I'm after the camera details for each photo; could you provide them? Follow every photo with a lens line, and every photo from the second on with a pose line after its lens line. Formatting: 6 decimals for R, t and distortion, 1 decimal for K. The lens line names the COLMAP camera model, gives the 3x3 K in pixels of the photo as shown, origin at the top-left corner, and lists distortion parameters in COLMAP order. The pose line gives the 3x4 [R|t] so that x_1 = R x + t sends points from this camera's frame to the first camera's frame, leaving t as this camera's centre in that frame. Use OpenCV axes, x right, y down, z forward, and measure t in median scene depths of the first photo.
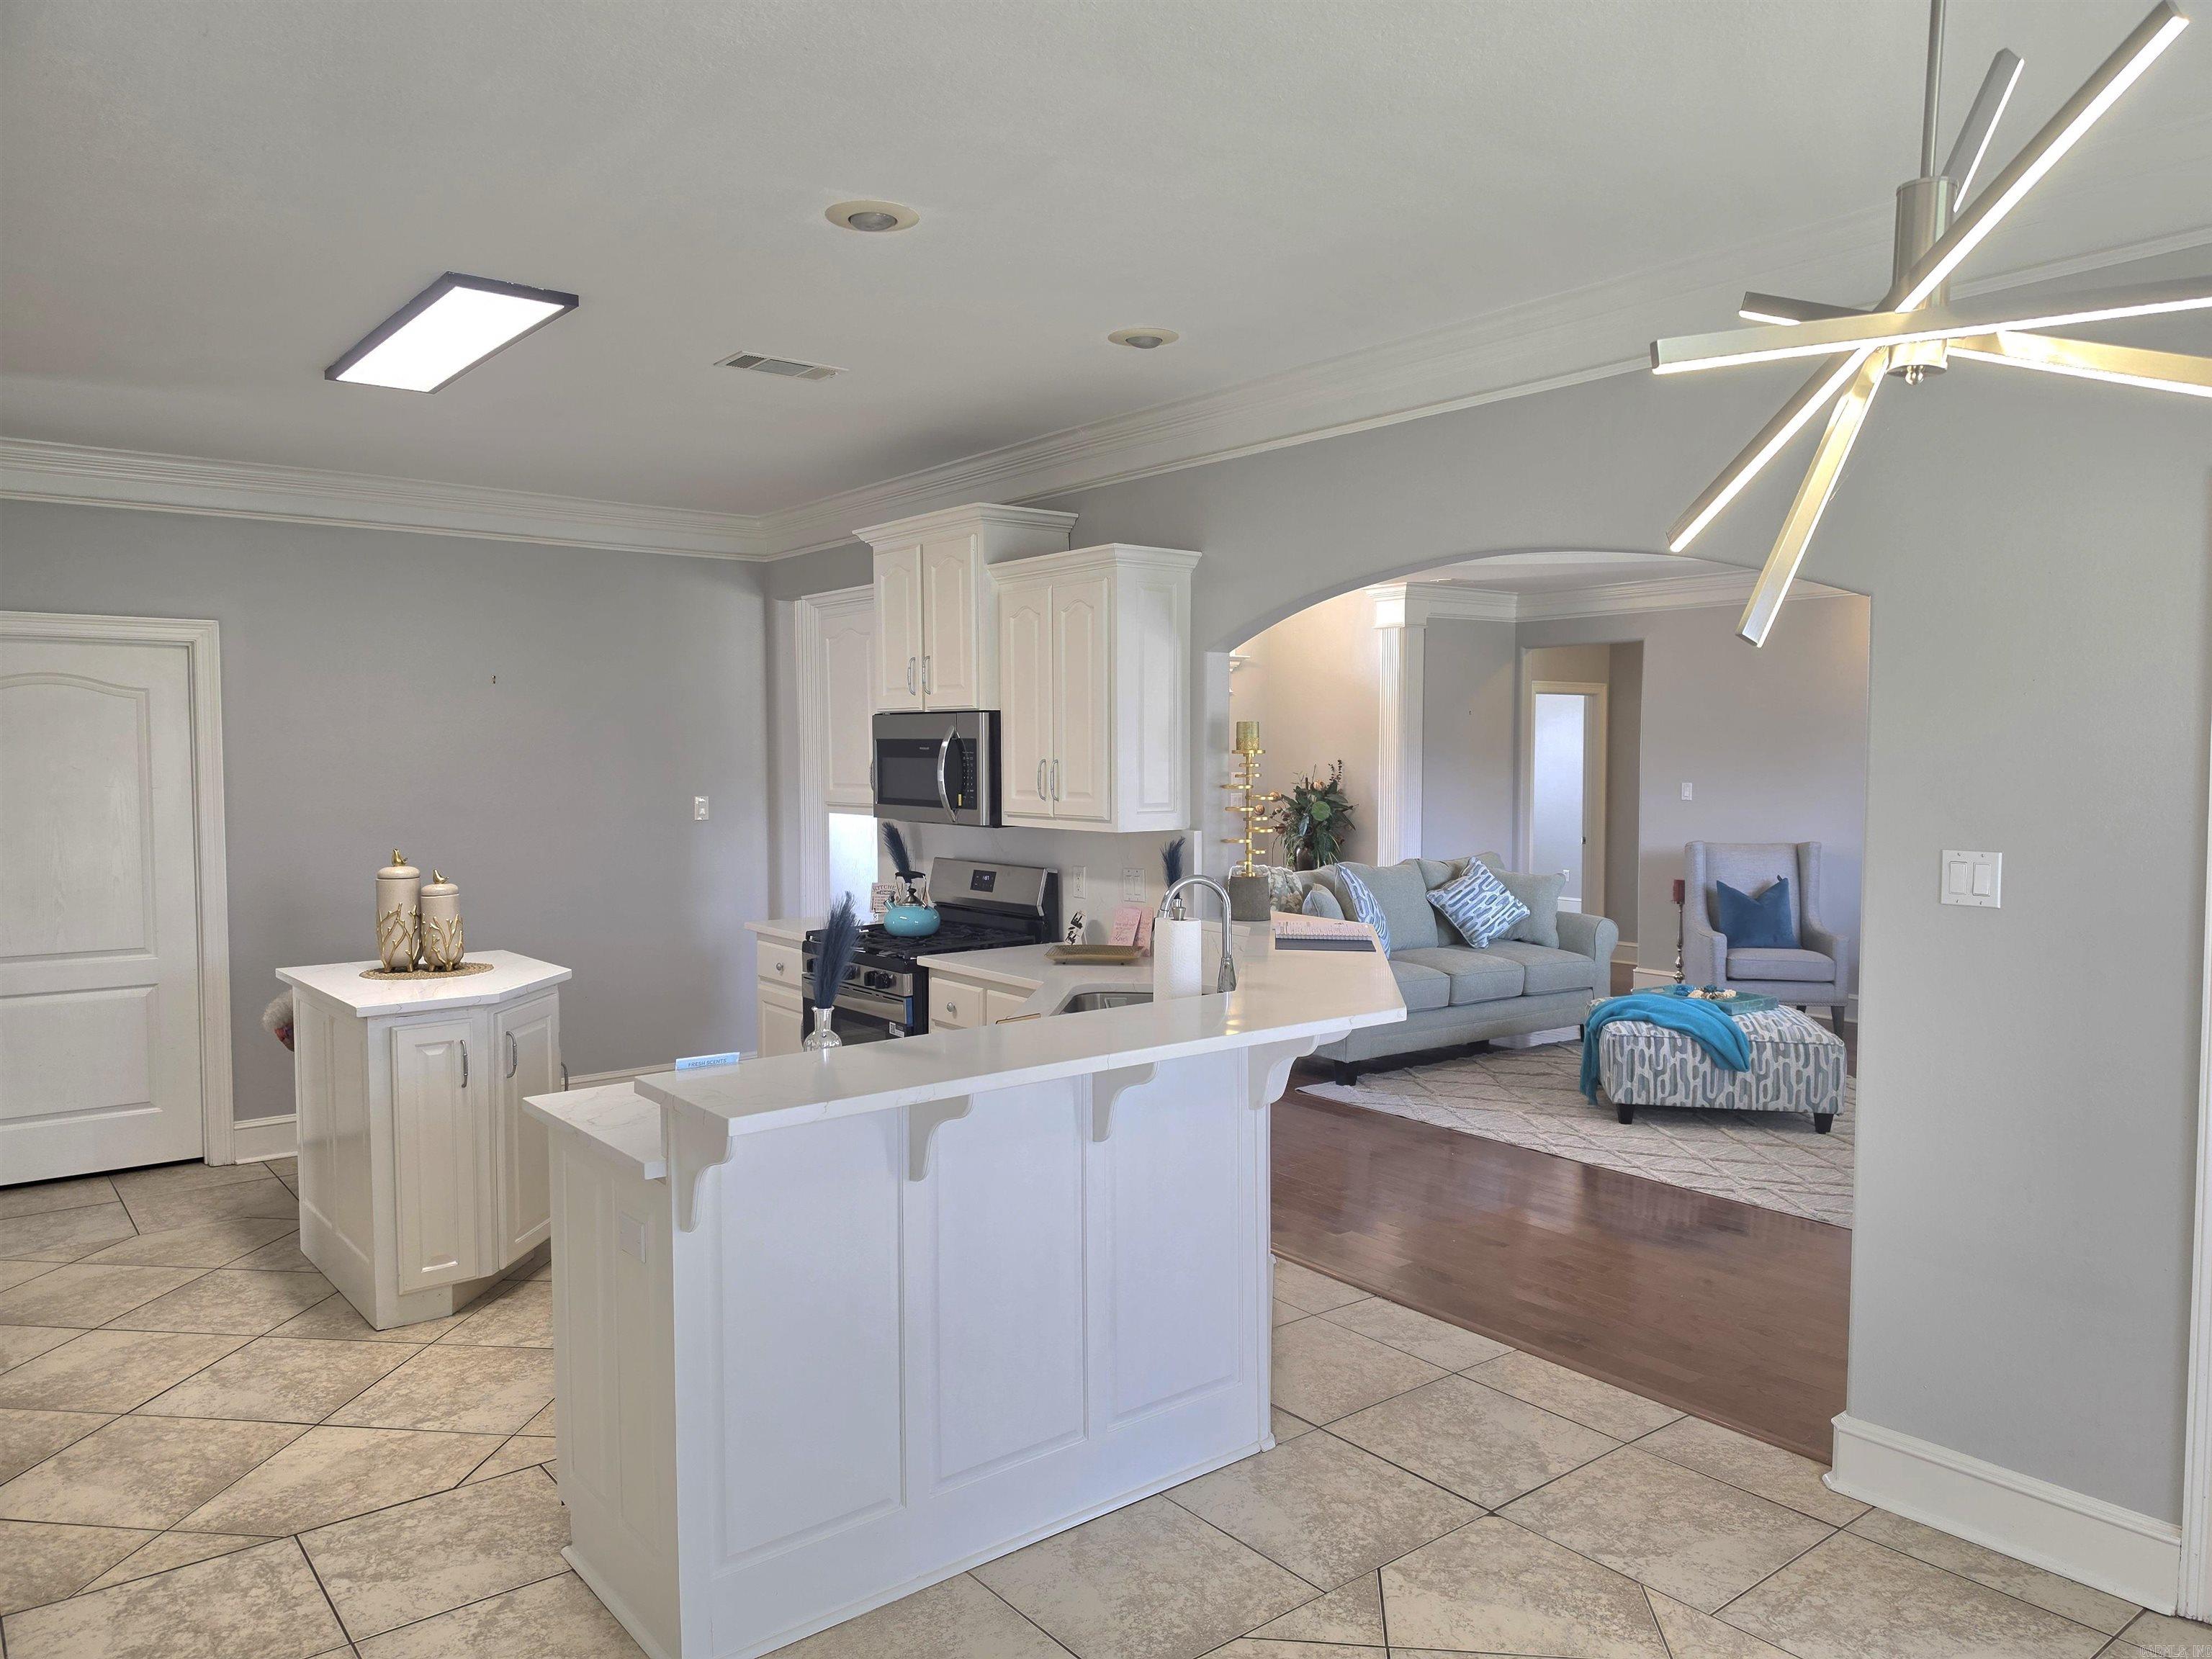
lens RADIAL K [[1534.0, 0, 1106.6], [0, 1534.0, 842.0], [0, 0, 1]] dist [0.105738, -0.161445]
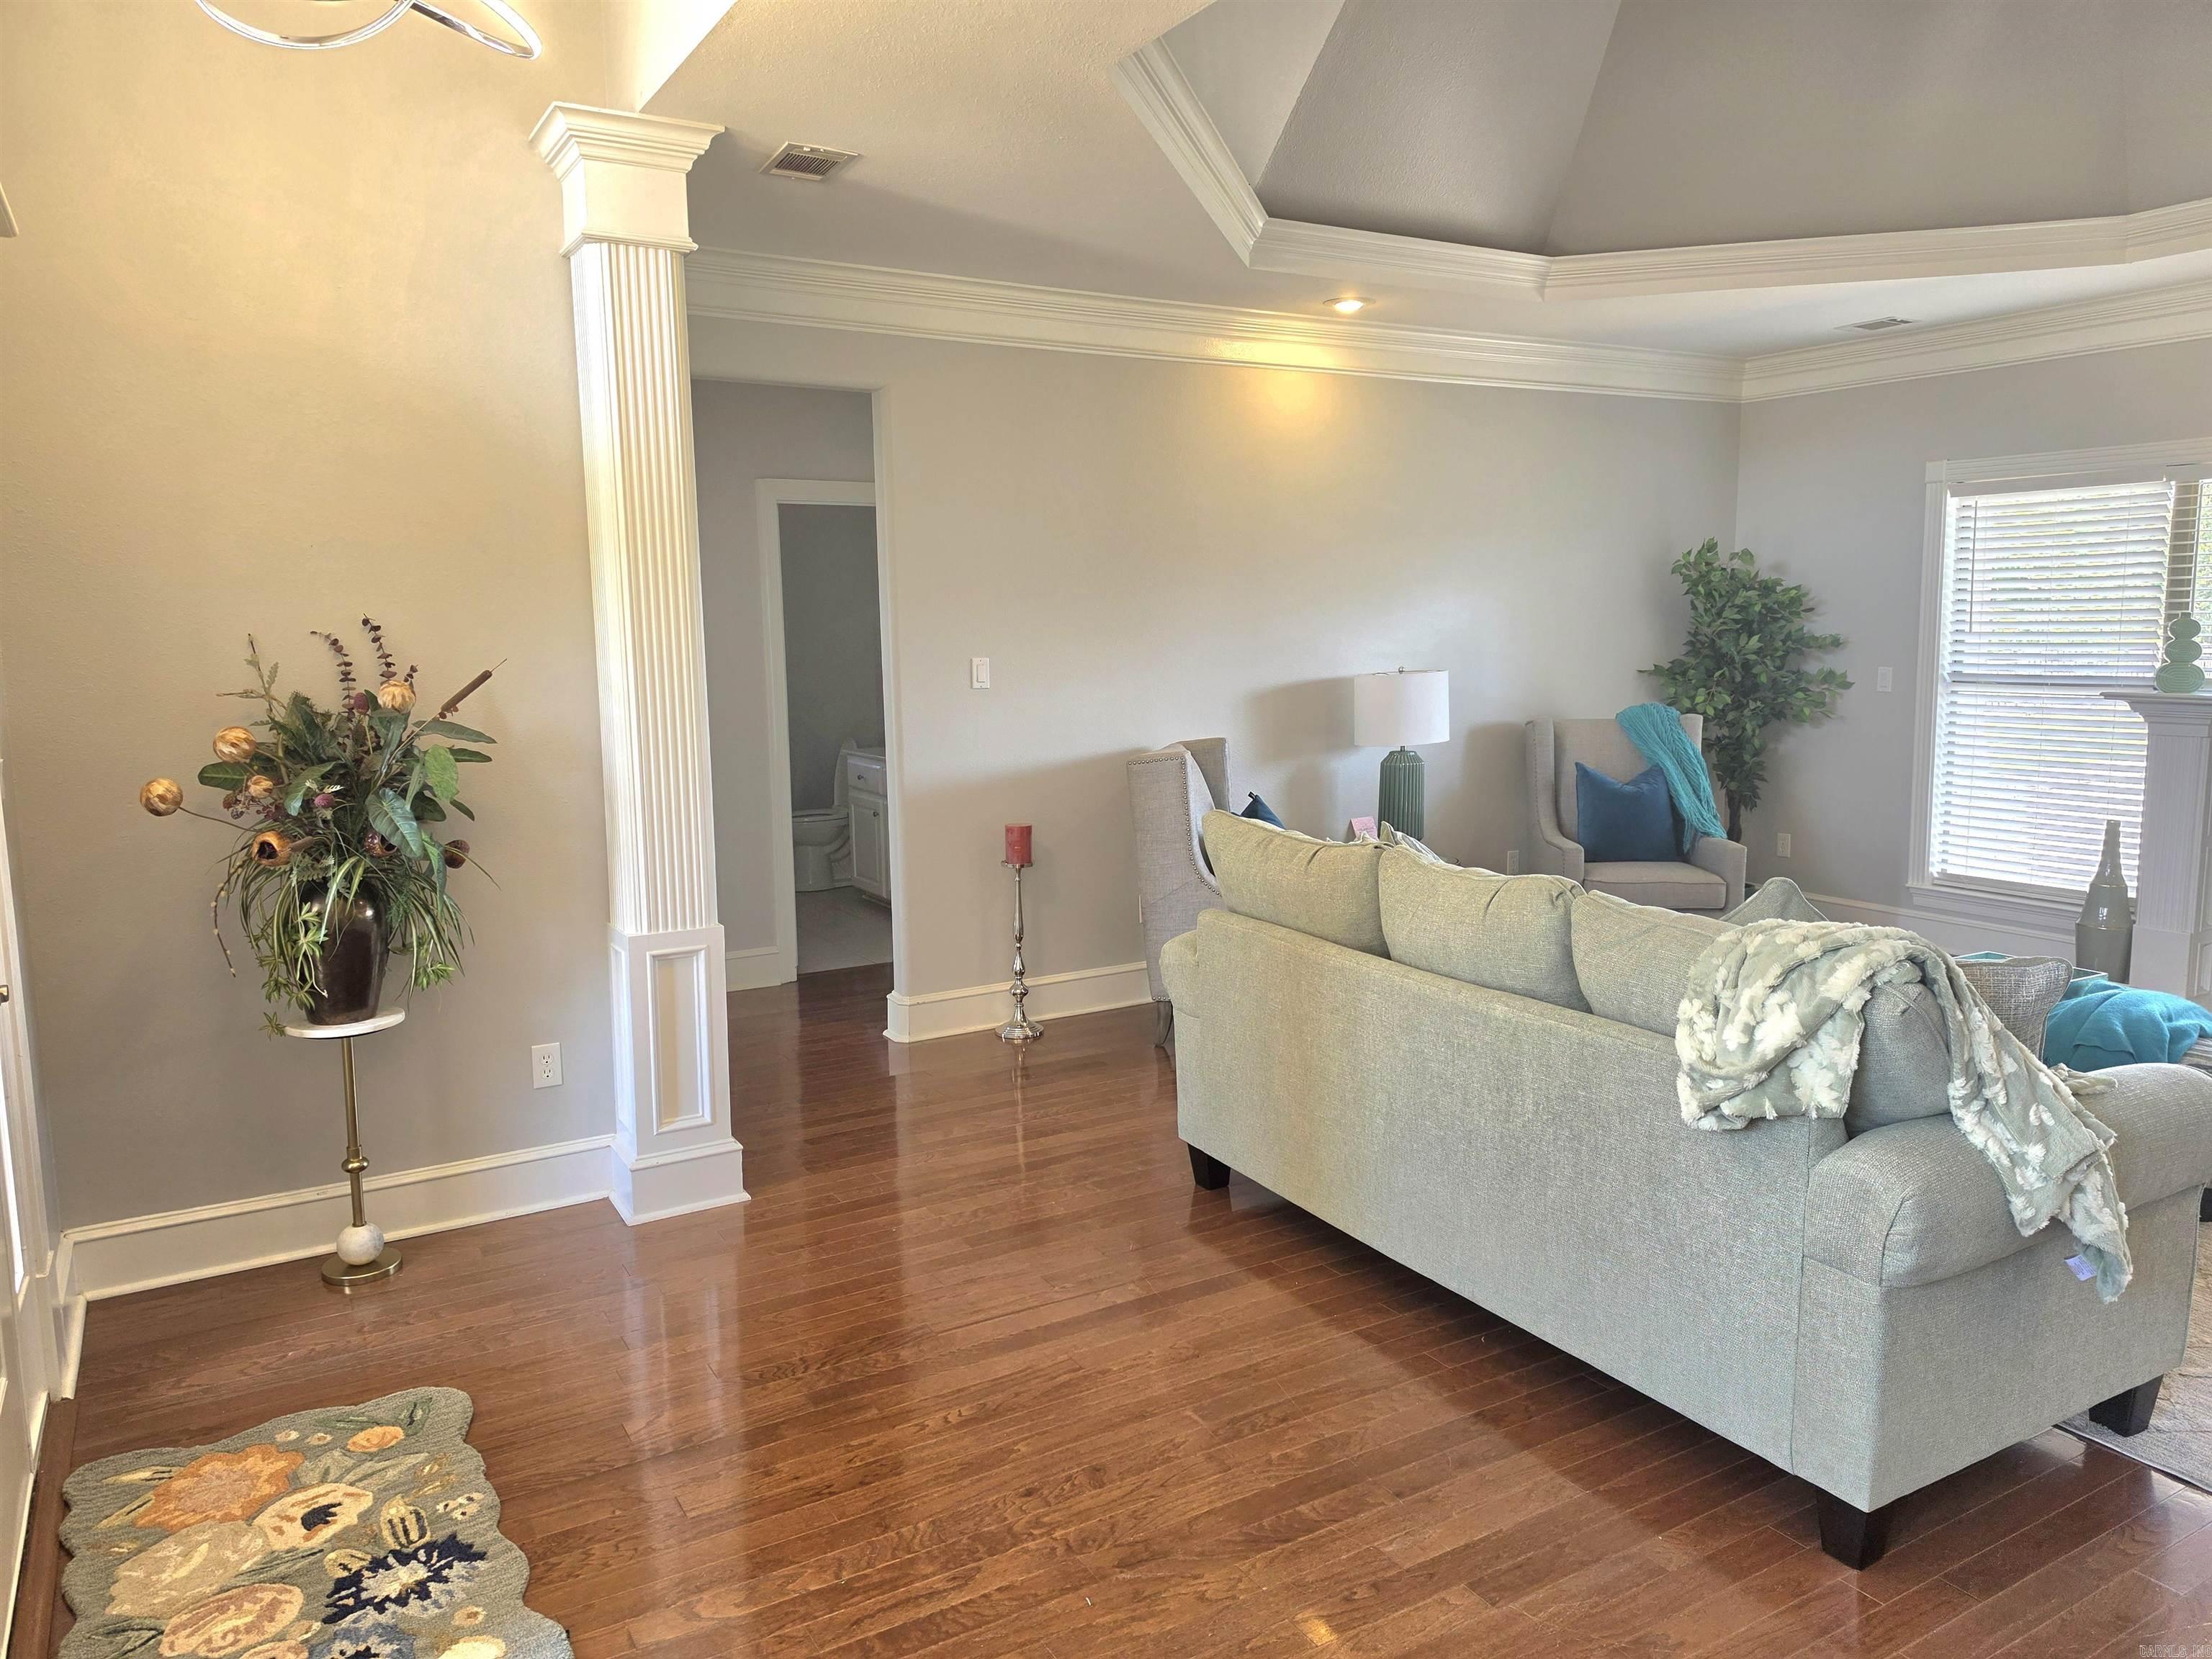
lens RADIAL K [[1522.4, 0, 1102.9], [0, 1522.4, 815.4], [0, 0, 1]] dist [0.108182, -0.157699]
pose [[0.132605, -0.125351, 0.983211, -0.258854], [0.069500, 0.990705, 0.116933, -0.061704], [-0.988729, 0.052827, 0.140085, 1.272172]]
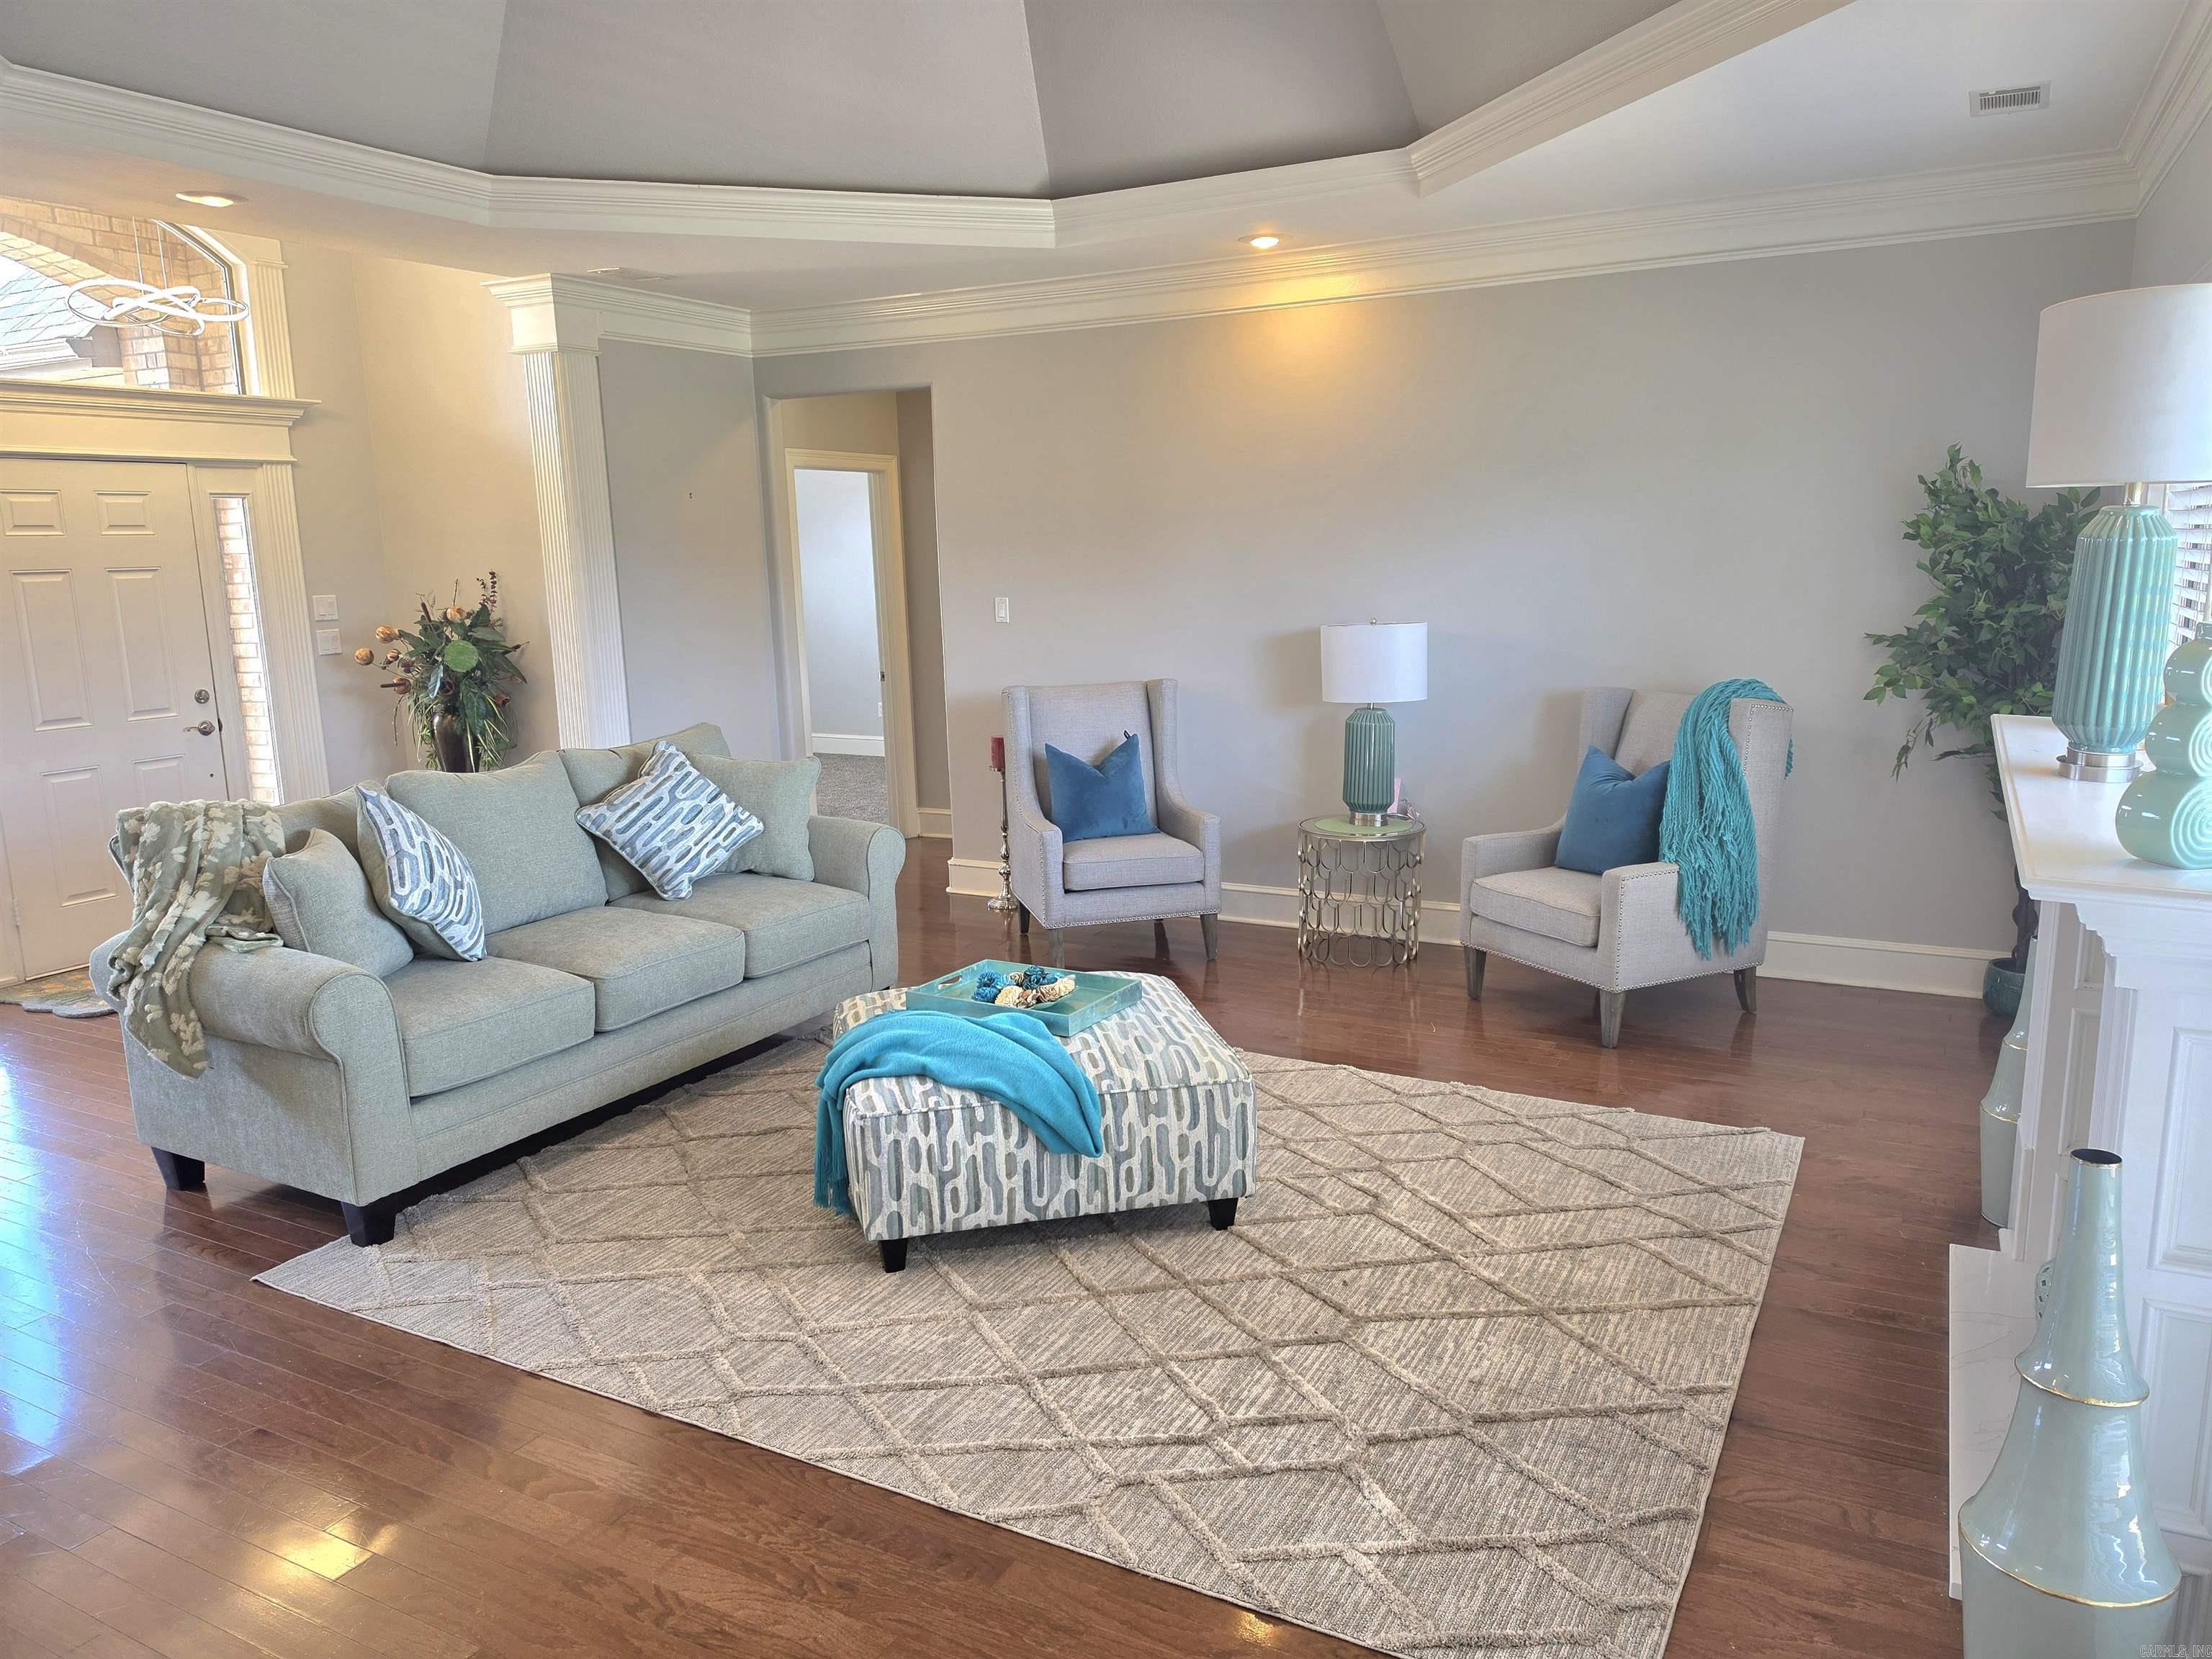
lens RADIAL K [[1508.4, 0, 1096.0], [0, 1508.4, 845.0], [0, 0, 1]] dist [0.112641, -0.151493]
pose [[0.921110, -0.095625, 0.377375, 0.207507], [0.045010, 0.989021, 0.140750, -0.031237], [-0.386691, -0.112660, 0.915302, 0.494643]]
